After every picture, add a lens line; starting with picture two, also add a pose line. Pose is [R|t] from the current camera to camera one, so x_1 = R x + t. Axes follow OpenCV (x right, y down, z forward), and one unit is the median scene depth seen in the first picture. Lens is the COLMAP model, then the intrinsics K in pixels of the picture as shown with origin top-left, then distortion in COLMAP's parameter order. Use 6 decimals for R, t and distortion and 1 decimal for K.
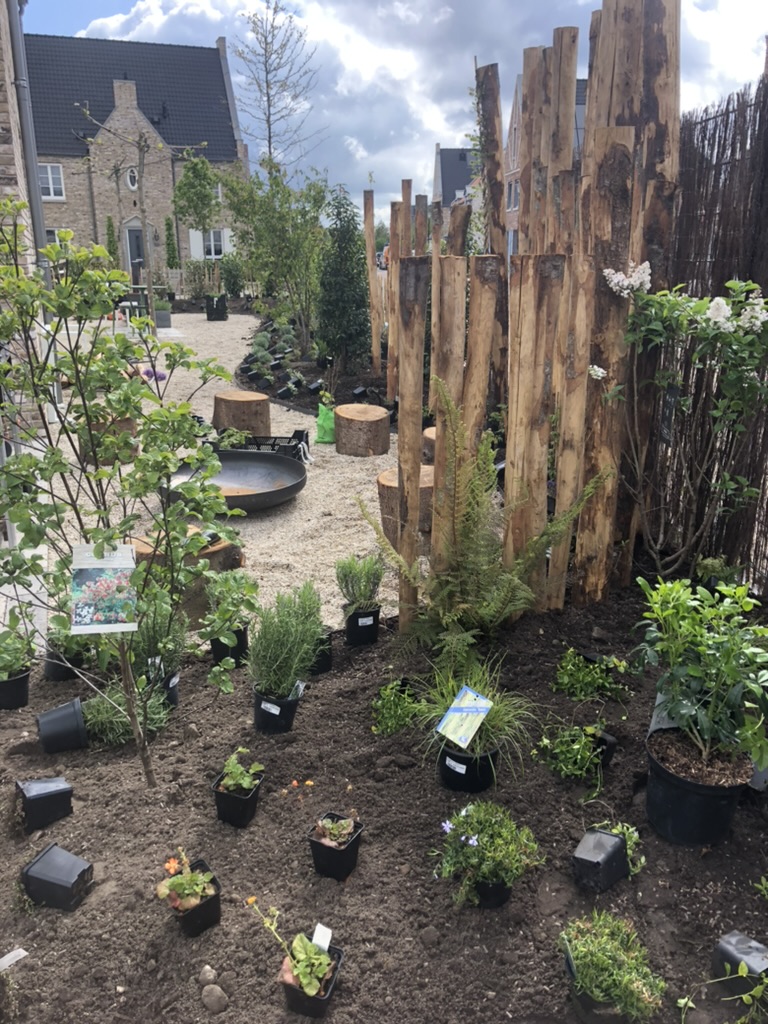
lens RADIAL K [[843.9, 0, 384.3], [0, 843.9, 510.2], [0, 0, 1]] dist [0.042739, -0.027116]
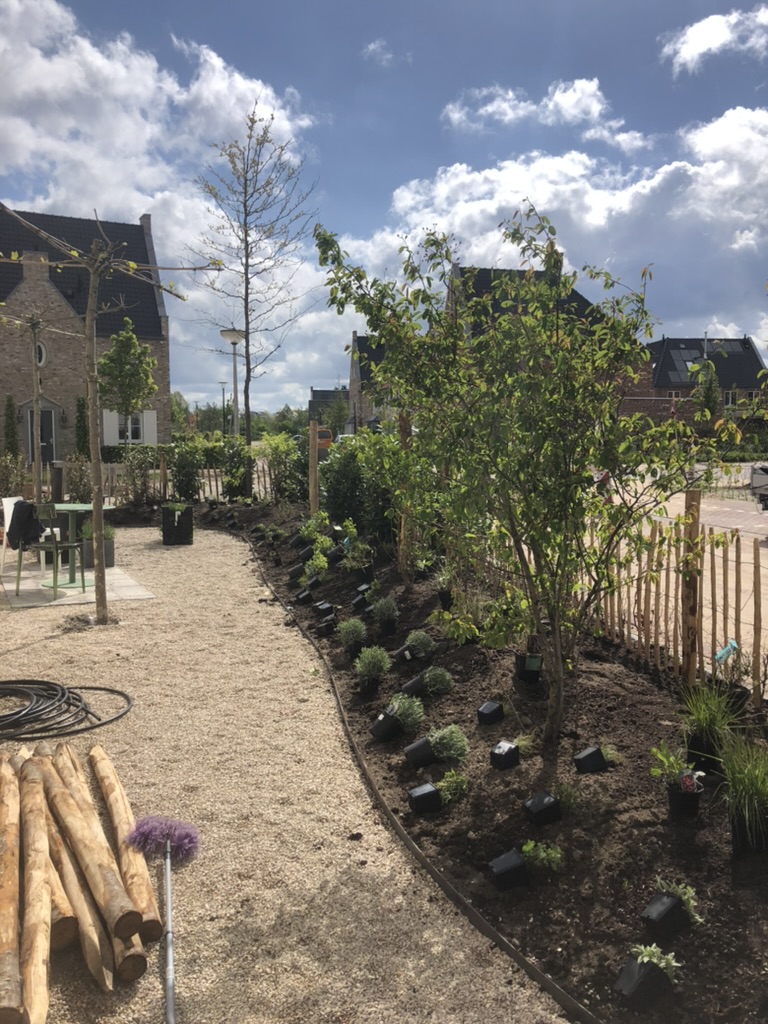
lens RADIAL K [[843.9, 0, 382.2], [0, 843.9, 513.2], [0, 0, 1]] dist [0.042739, -0.027116]
pose [[0.993000, -0.004737, 0.118021, -0.053056], [0.028205, 0.979800, -0.197978, -0.051014], [-0.114700, 0.199921, 0.973075, 0.152689]]
